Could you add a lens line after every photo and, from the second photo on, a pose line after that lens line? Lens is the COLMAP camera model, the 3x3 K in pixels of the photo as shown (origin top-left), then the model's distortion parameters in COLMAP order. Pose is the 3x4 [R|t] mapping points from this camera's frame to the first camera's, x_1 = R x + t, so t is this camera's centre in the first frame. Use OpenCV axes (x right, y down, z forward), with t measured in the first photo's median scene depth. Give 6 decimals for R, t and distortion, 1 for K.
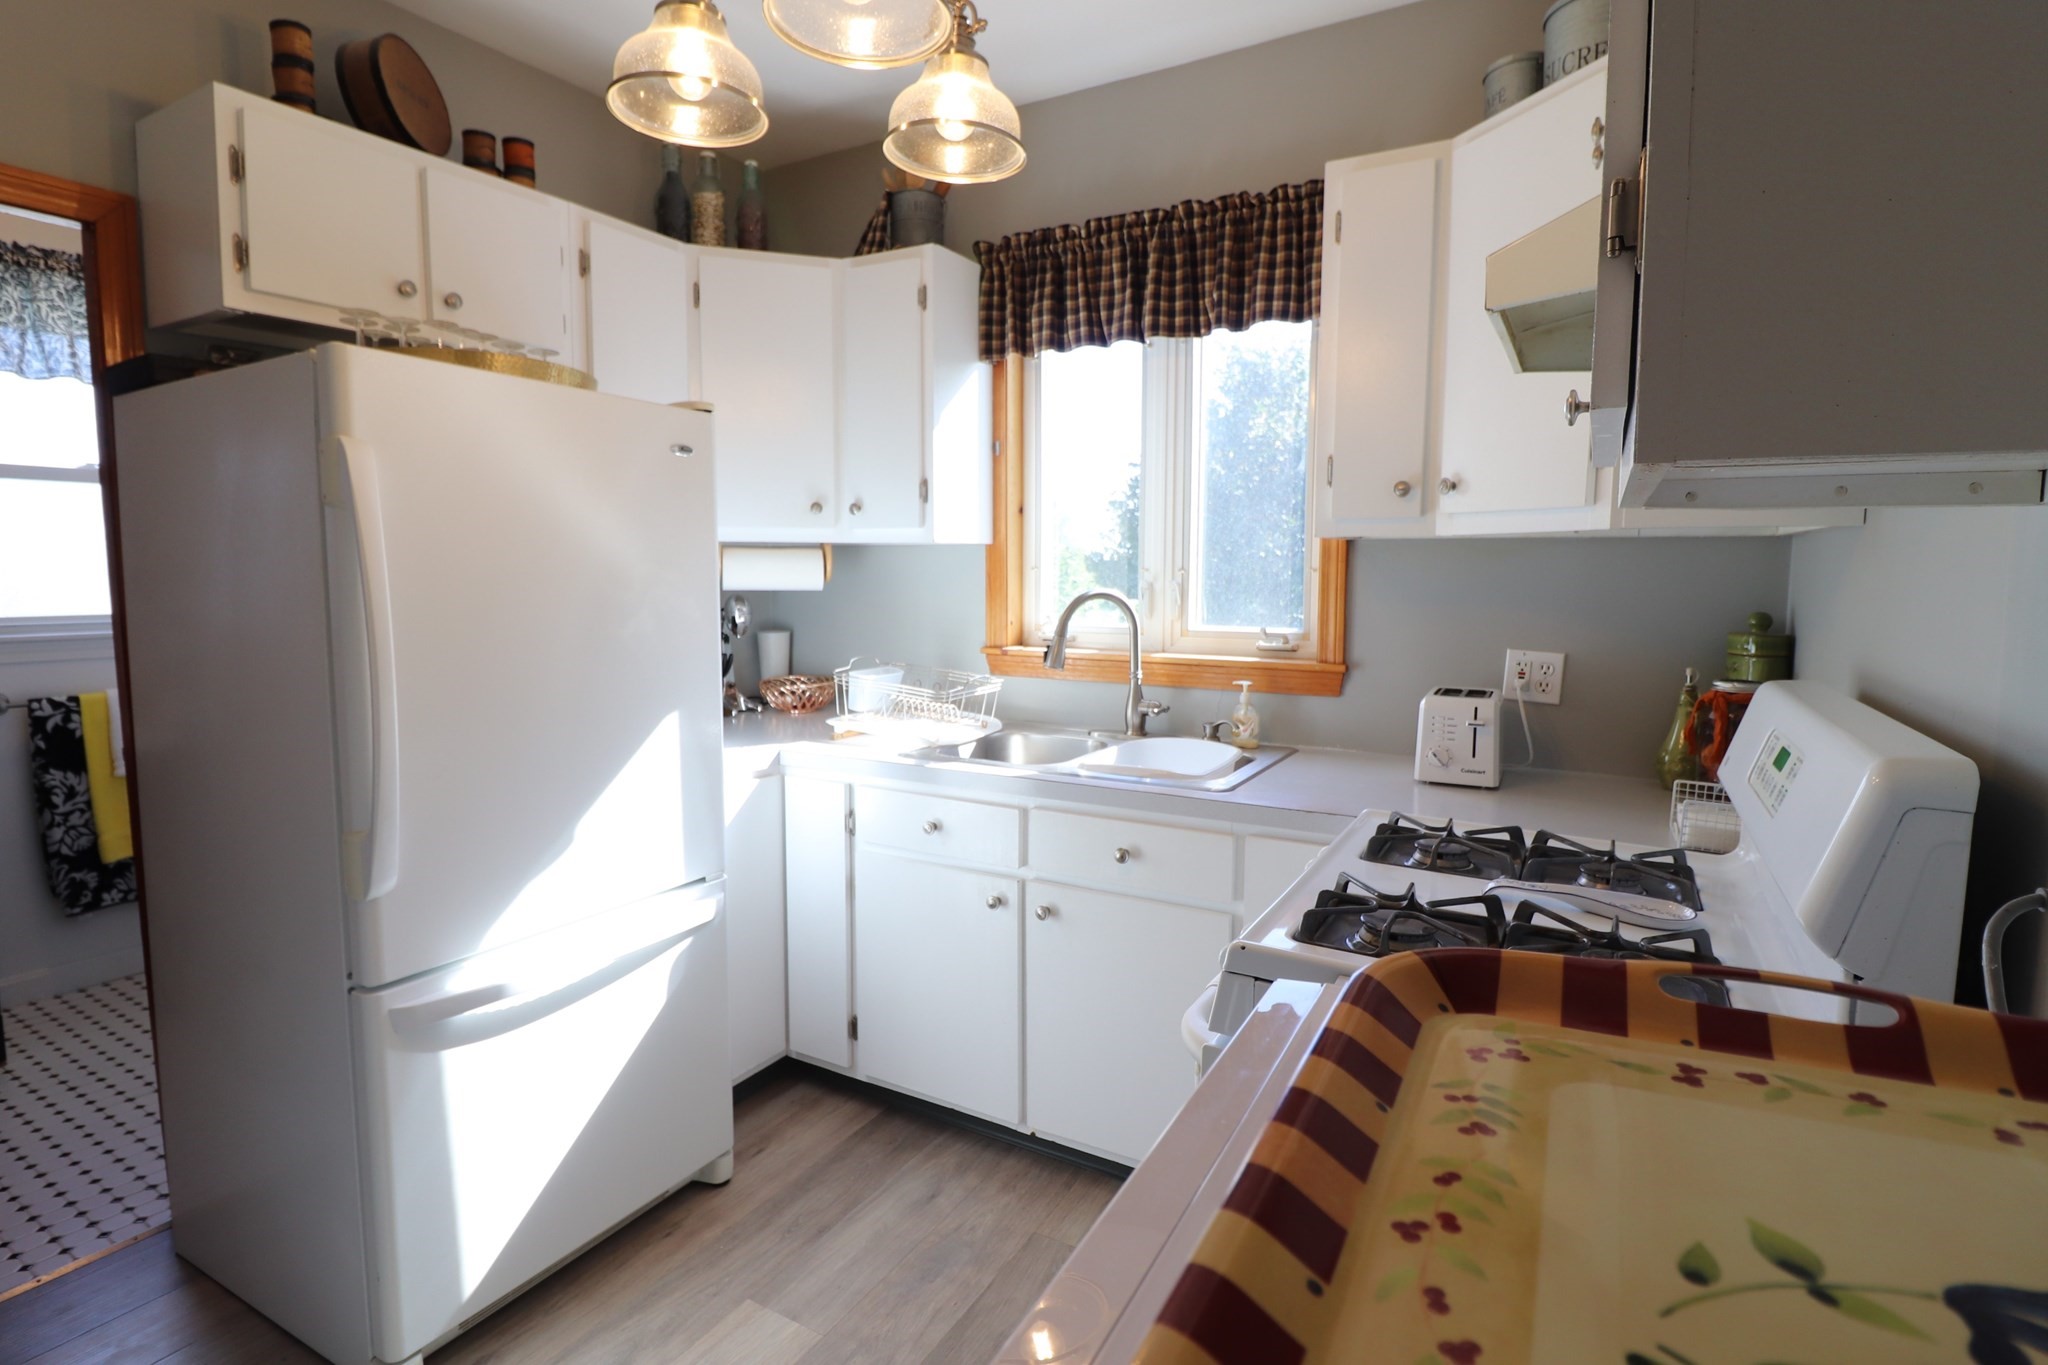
lens RADIAL K [[986.5, 0, 1032.0], [0, 986.5, 684.9], [0, 0, 1]] dist [-0.019642, -0.000751]
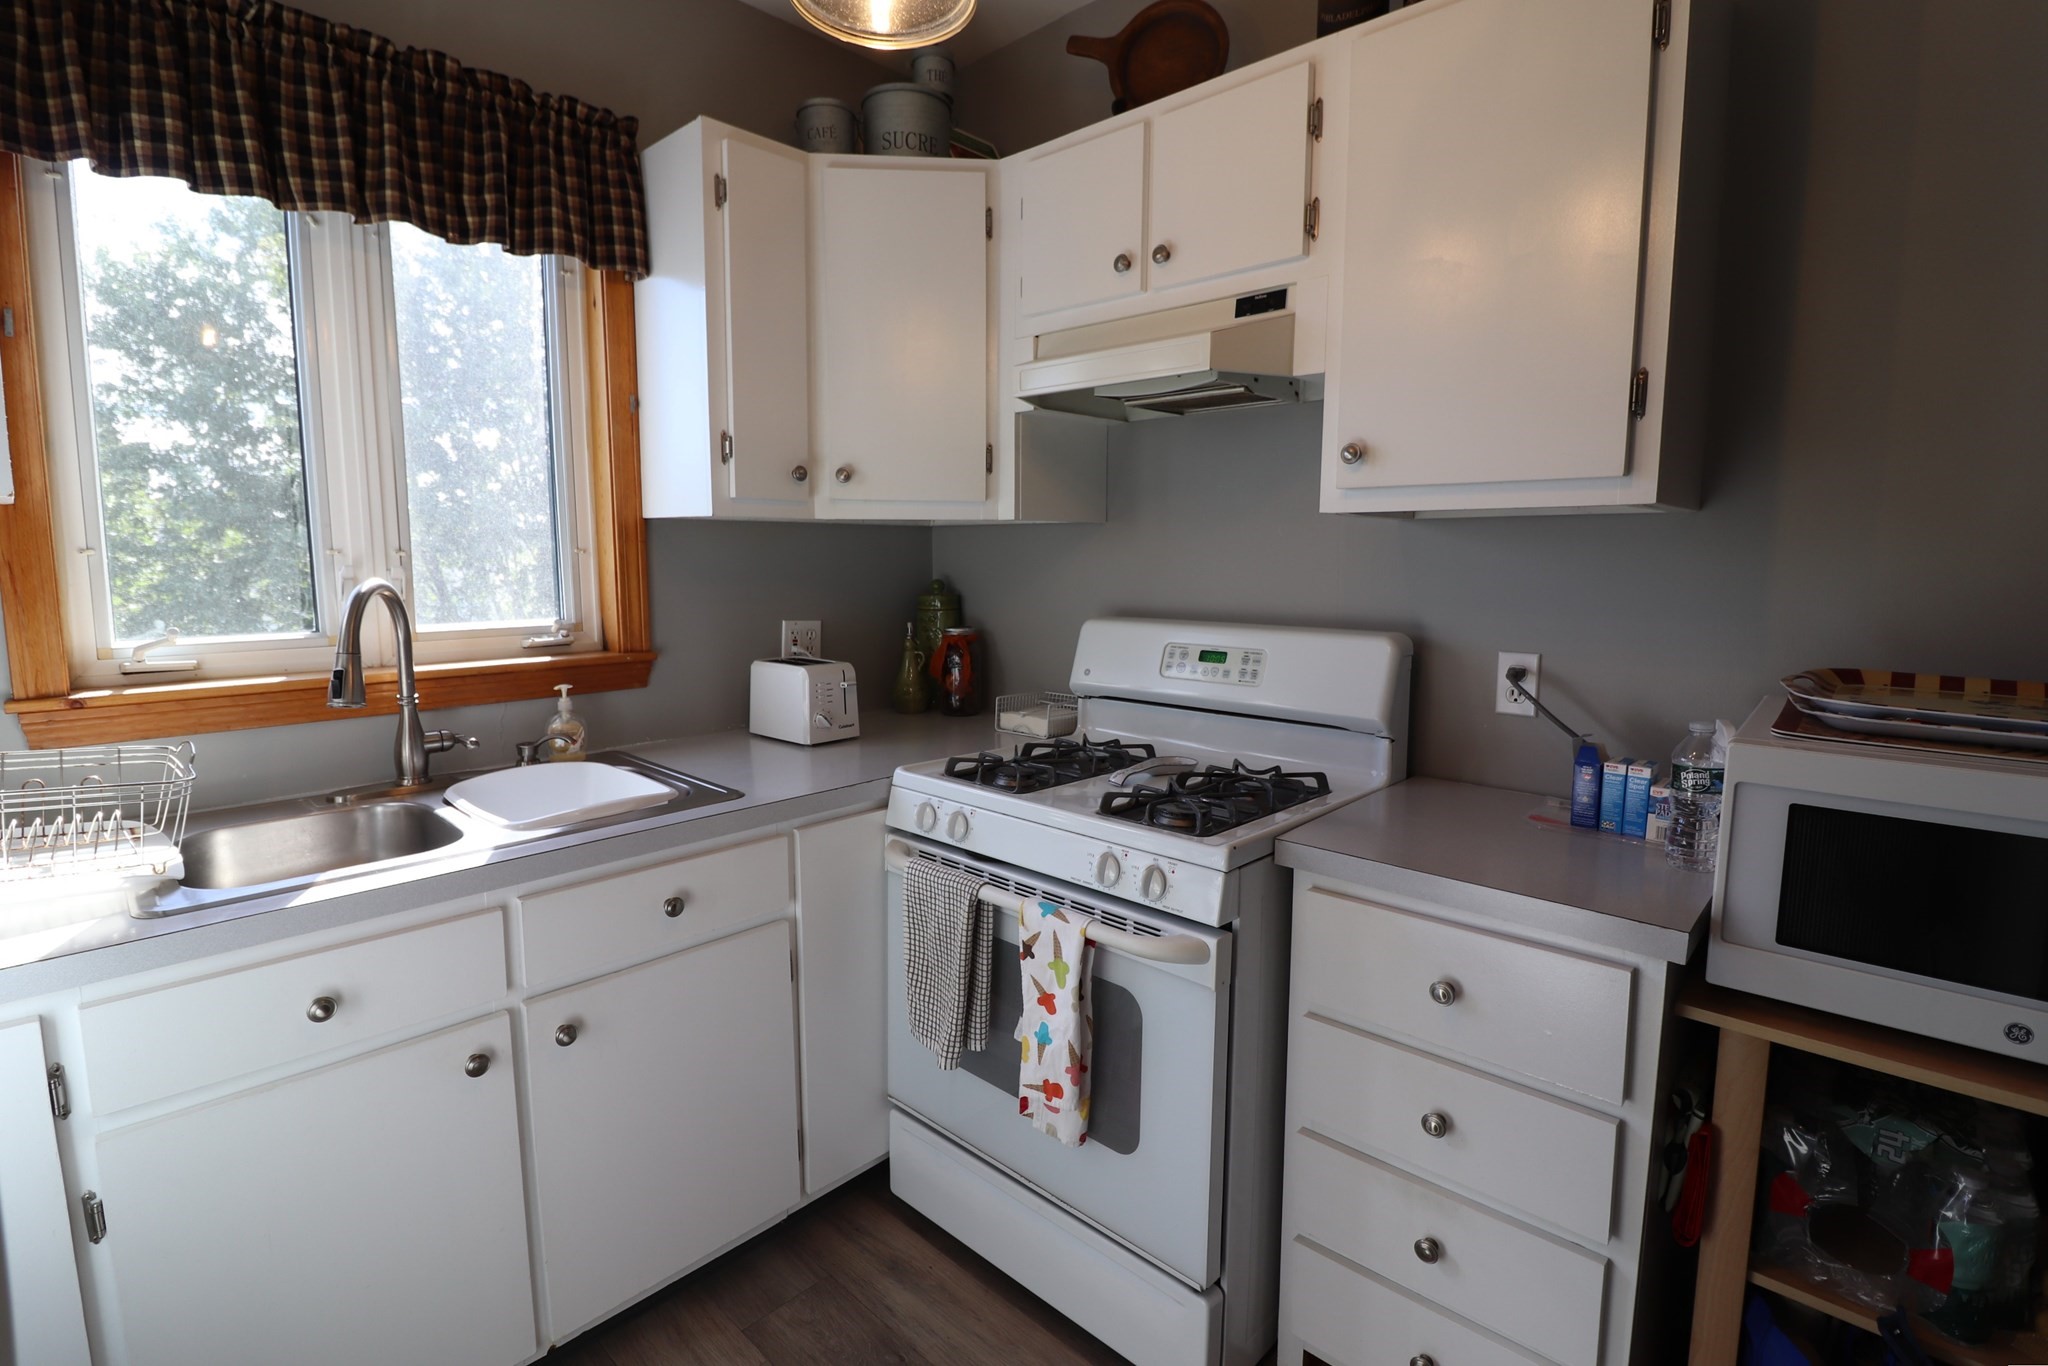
lens RADIAL K [[986.5, 0, 1031.9], [0, 986.5, 666.1], [0, 0, 1]] dist [-0.019642, -0.000751]
pose [[0.236781, -0.115795, 0.964638, -0.493331], [0.110008, 0.989682, 0.091799, -0.052678], [-0.965315, 0.084381, 0.247077, 0.422614]]
